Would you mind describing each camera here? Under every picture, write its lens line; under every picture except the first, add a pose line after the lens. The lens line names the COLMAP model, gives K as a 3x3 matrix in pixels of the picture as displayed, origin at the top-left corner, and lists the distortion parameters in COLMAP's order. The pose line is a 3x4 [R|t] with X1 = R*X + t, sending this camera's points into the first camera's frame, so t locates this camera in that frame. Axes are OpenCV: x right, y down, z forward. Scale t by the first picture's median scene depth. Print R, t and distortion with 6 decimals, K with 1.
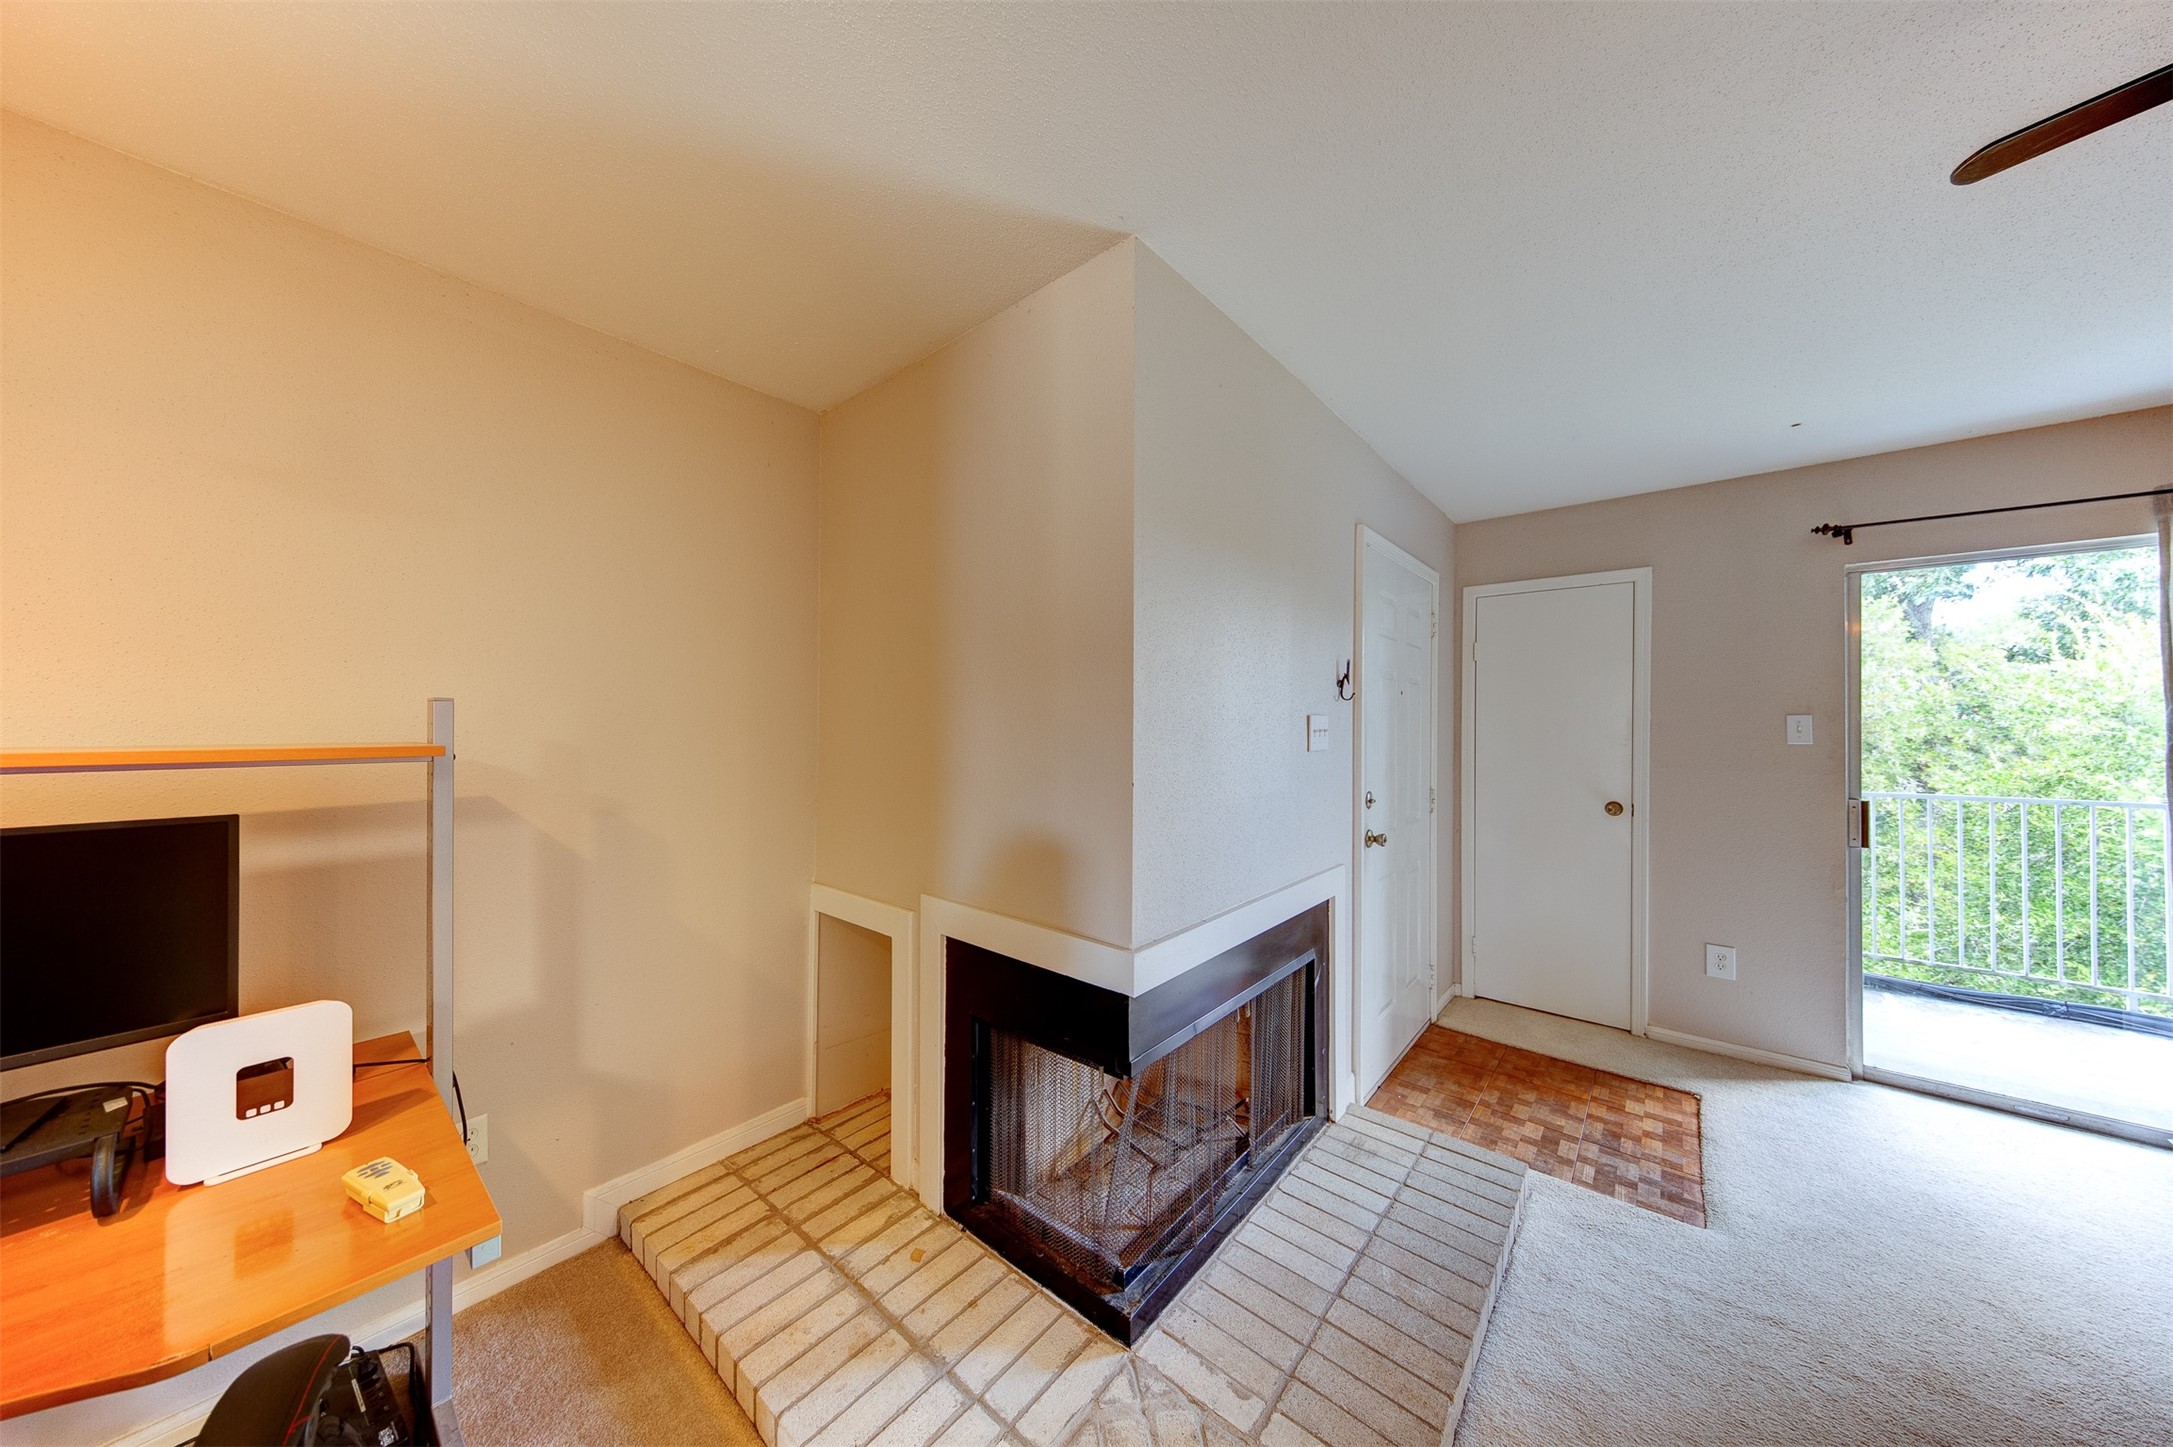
lens RADIAL K [[697.9, 0, 1046.0], [0, 697.9, 716.0], [0, 0, 1]] dist [0.001914, 0.000425]
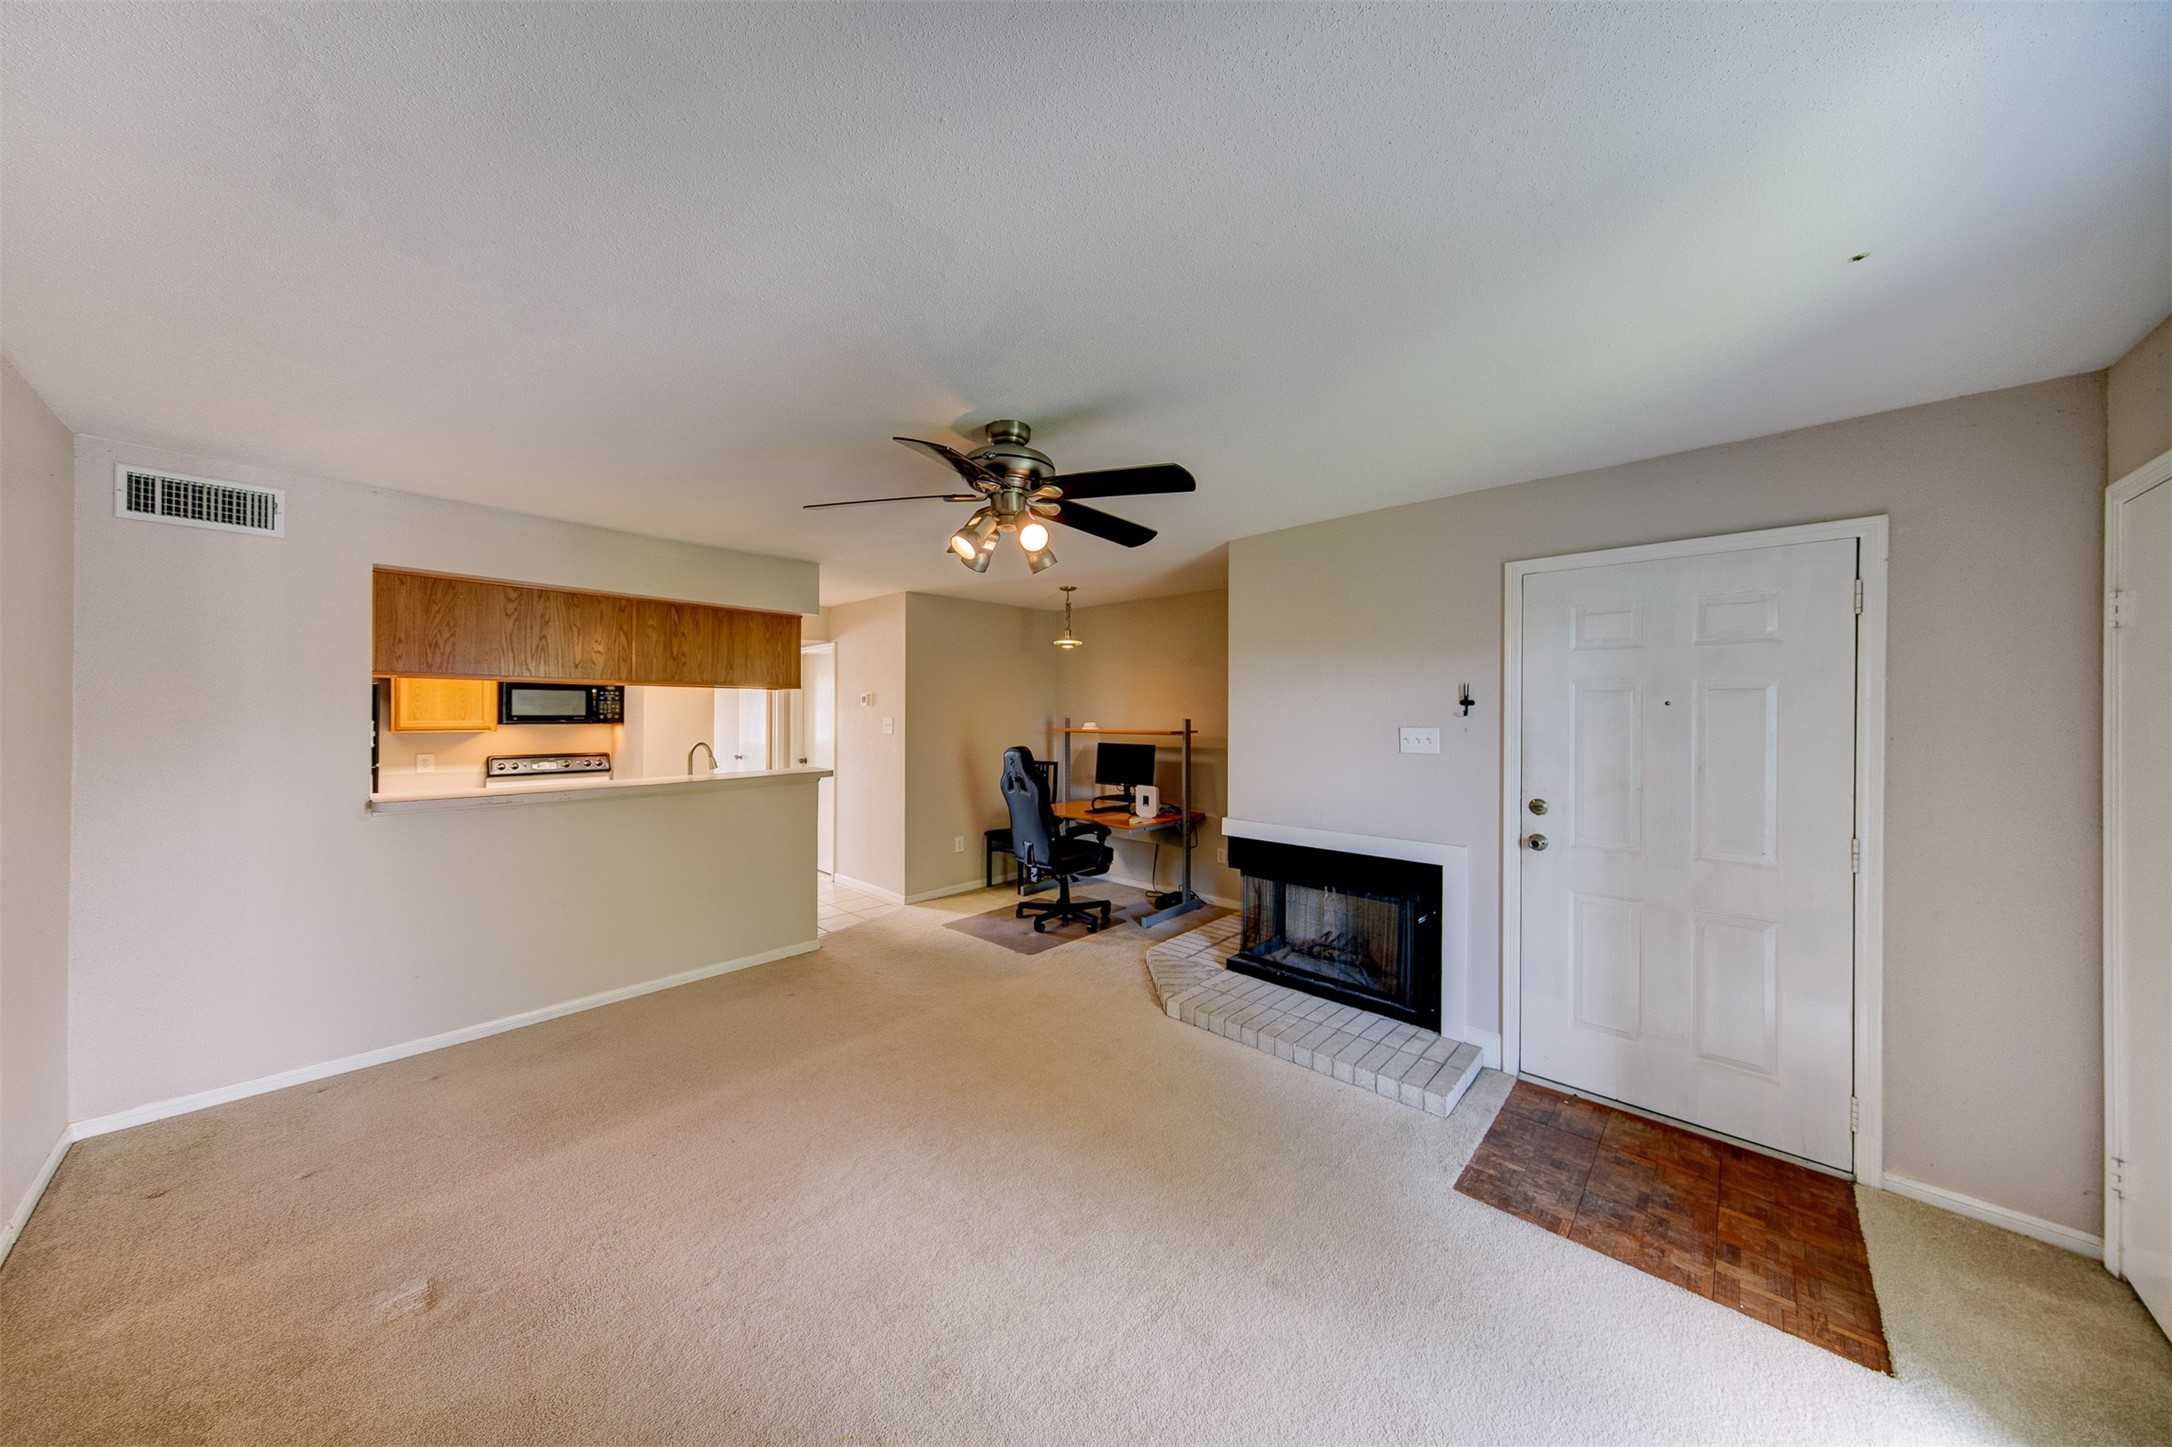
lens RADIAL K [[693.8, 0, 1080.1], [0, 693.8, 712.5], [0, 0, 1]] dist [0.002557, 0.000093]
pose [[-0.057541, -0.006687, -0.998321, 2.141462], [0.001741, 0.999975, -0.006799, -0.029092], [0.998342, -0.002129, -0.057528, 0.474267]]
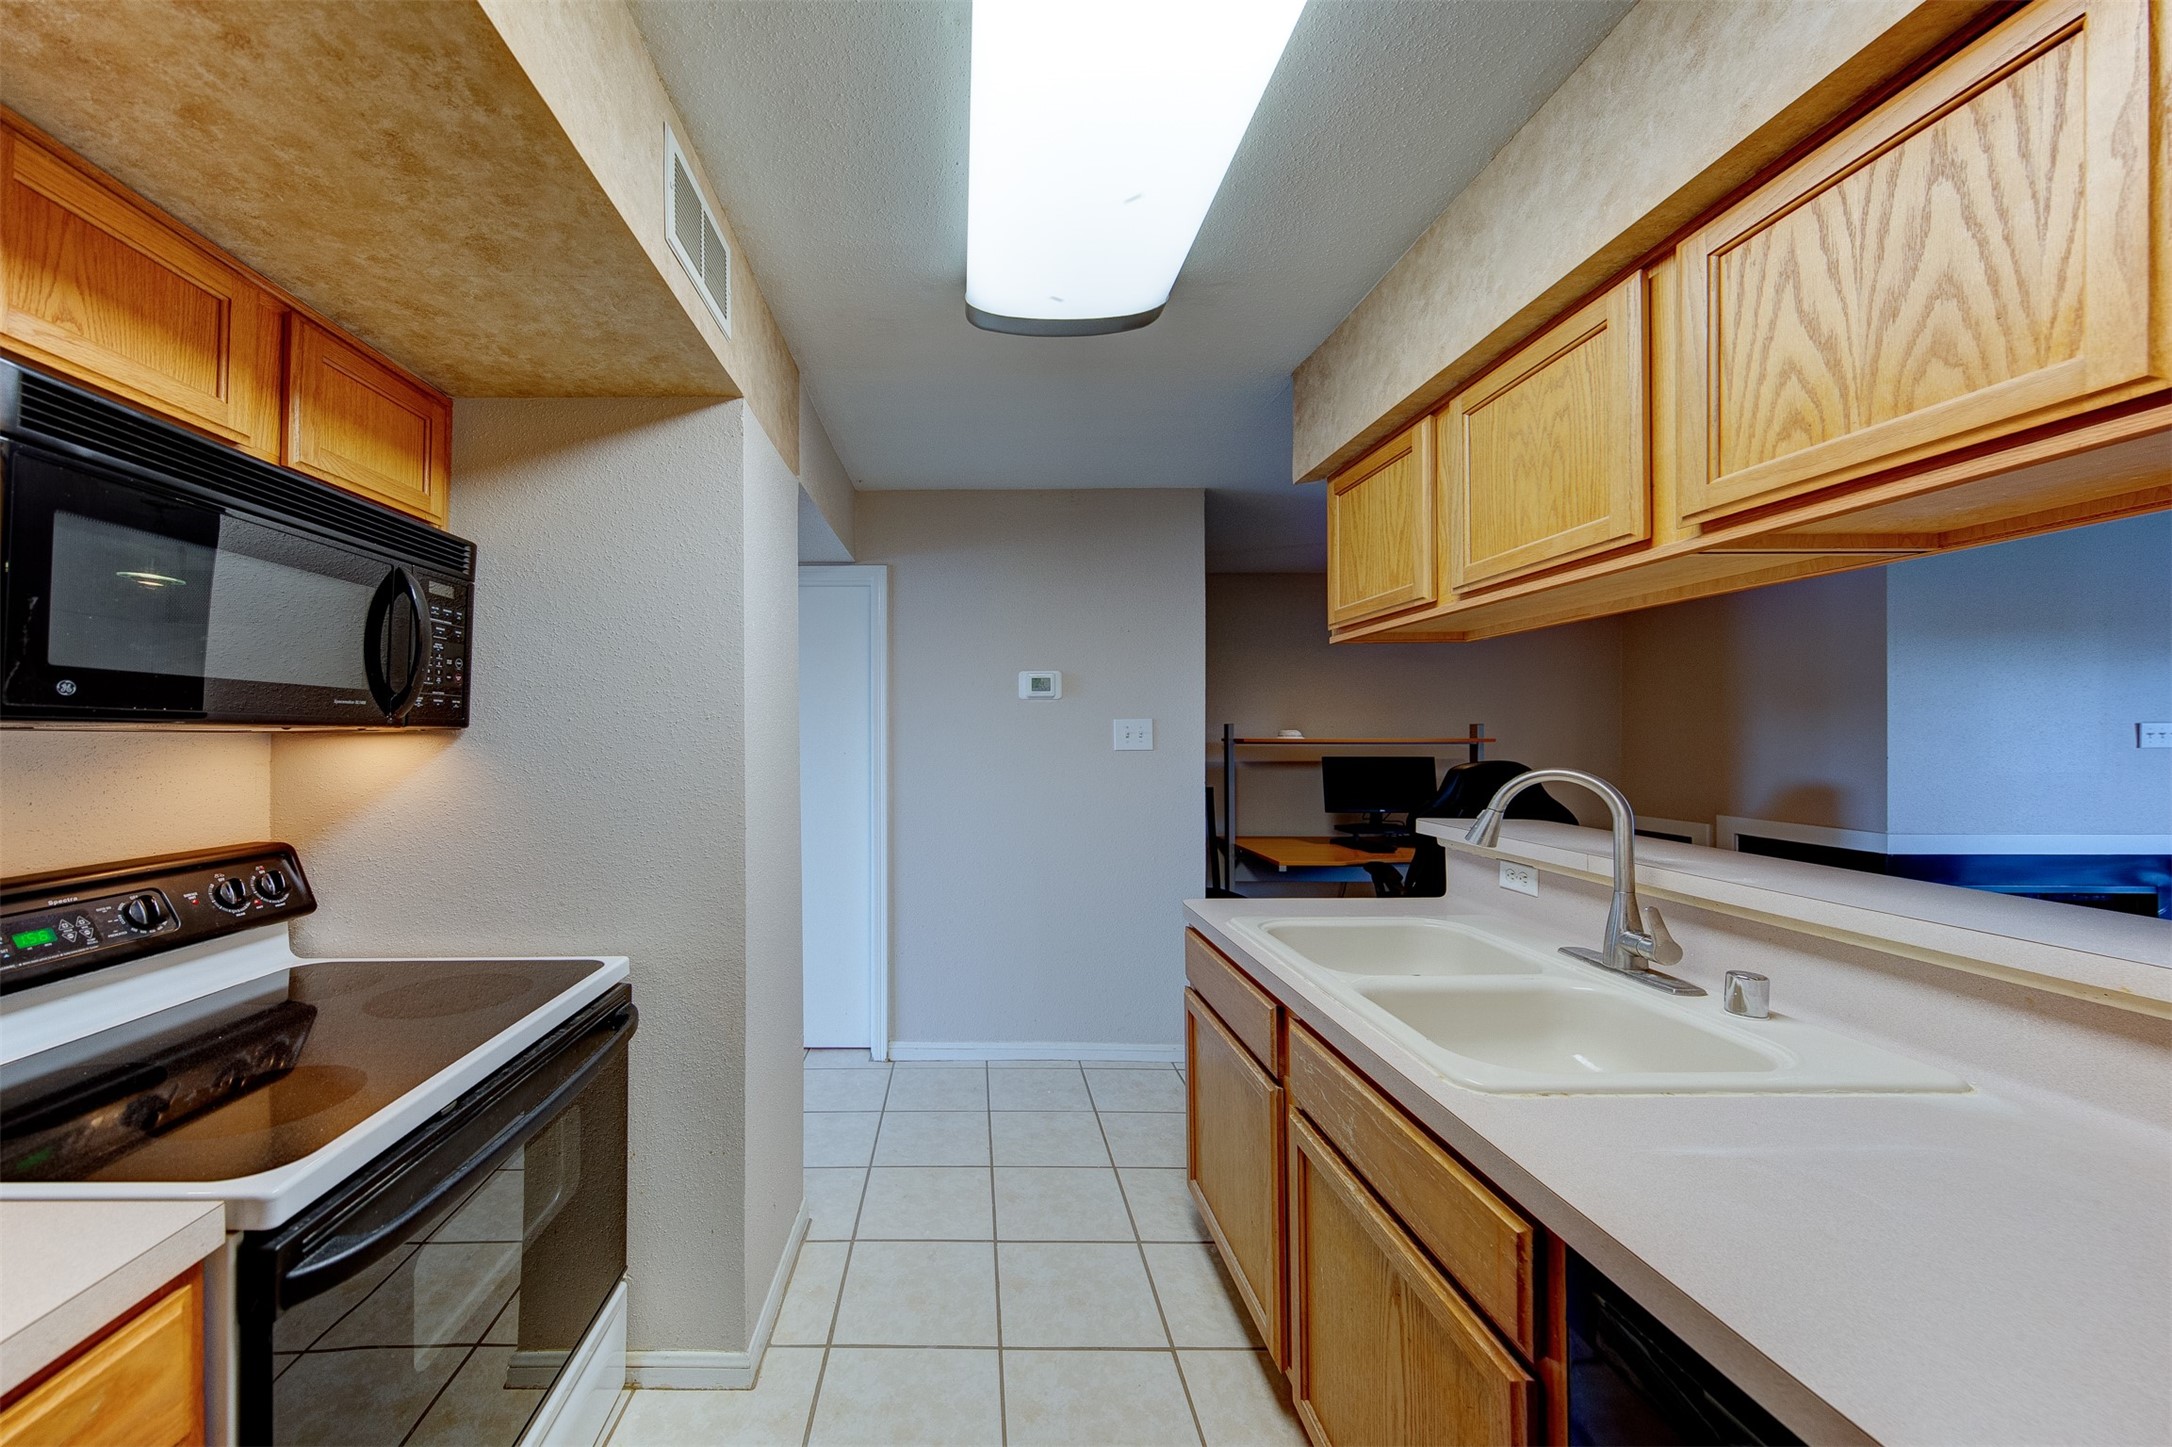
lens RADIAL K [[697.6, 0, 962.7], [0, 697.6, 730.3], [0, 0, 1]] dist [0.001914, 0.000425]
pose [[0.645637, -0.007602, -0.763606, 0.033429], [0.002635, 0.999967, -0.007728, 0.012738], [0.763640, 0.002977, 0.645636, -2.030981]]
